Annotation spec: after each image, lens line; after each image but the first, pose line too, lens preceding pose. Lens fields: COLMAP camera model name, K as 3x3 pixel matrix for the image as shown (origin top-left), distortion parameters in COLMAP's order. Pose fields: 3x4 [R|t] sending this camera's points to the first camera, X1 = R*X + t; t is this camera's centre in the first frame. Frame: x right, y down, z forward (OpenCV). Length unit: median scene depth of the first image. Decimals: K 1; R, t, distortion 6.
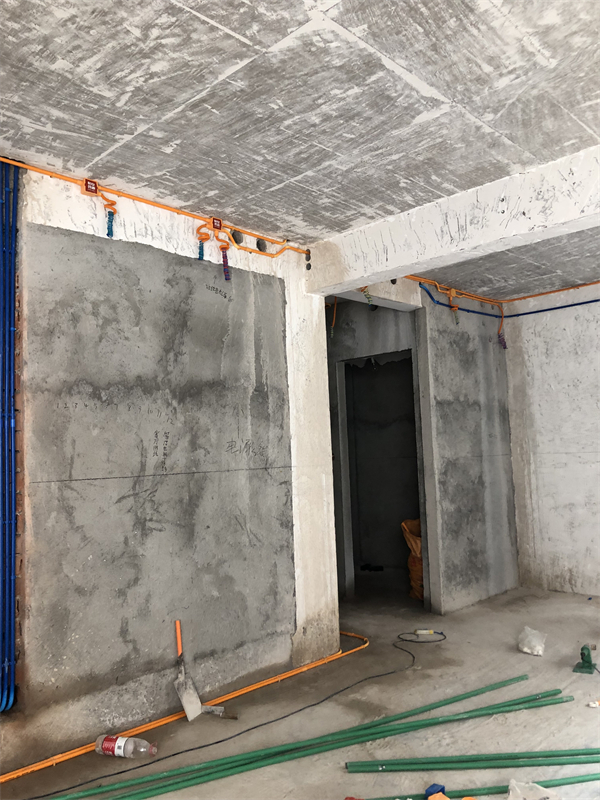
lens RADIAL K [[658.0, 0, 295.7], [0, 658.0, 398.9], [0, 0, 1]] dist [0.024223, -0.026327]
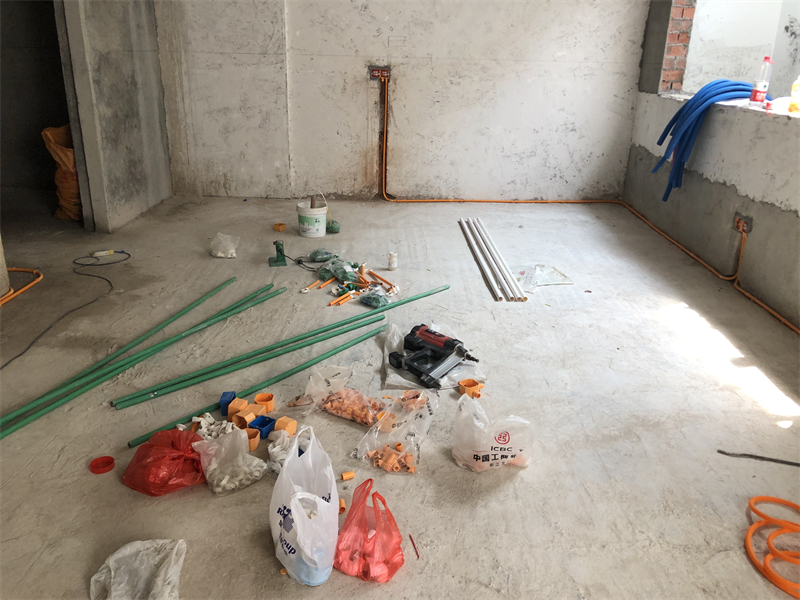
lens RADIAL K [[658.0, 0, 407.9], [0, 658.0, 289.9], [0, 0, 1]] dist [0.024223, -0.026327]
pose [[0.715687, -0.186334, 0.673106, -0.140895], [-0.106612, 0.923313, 0.368954, 0.025485], [-0.690236, -0.335817, 0.640937, 0.134730]]
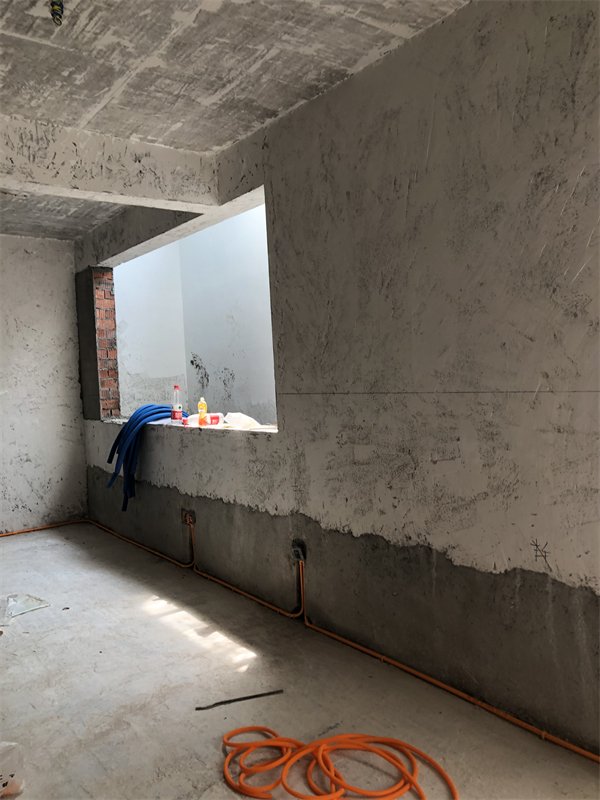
lens RADIAL K [[658.0, 0, 314.5], [0, 658.0, 413.3], [0, 0, 1]] dist [0.024223, -0.026327]
pose [[0.154177, -0.020762, 0.987825, -0.215384], [-0.047717, 0.998456, 0.028433, 0.017386], [-0.986890, -0.051520, 0.152948, 0.068228]]
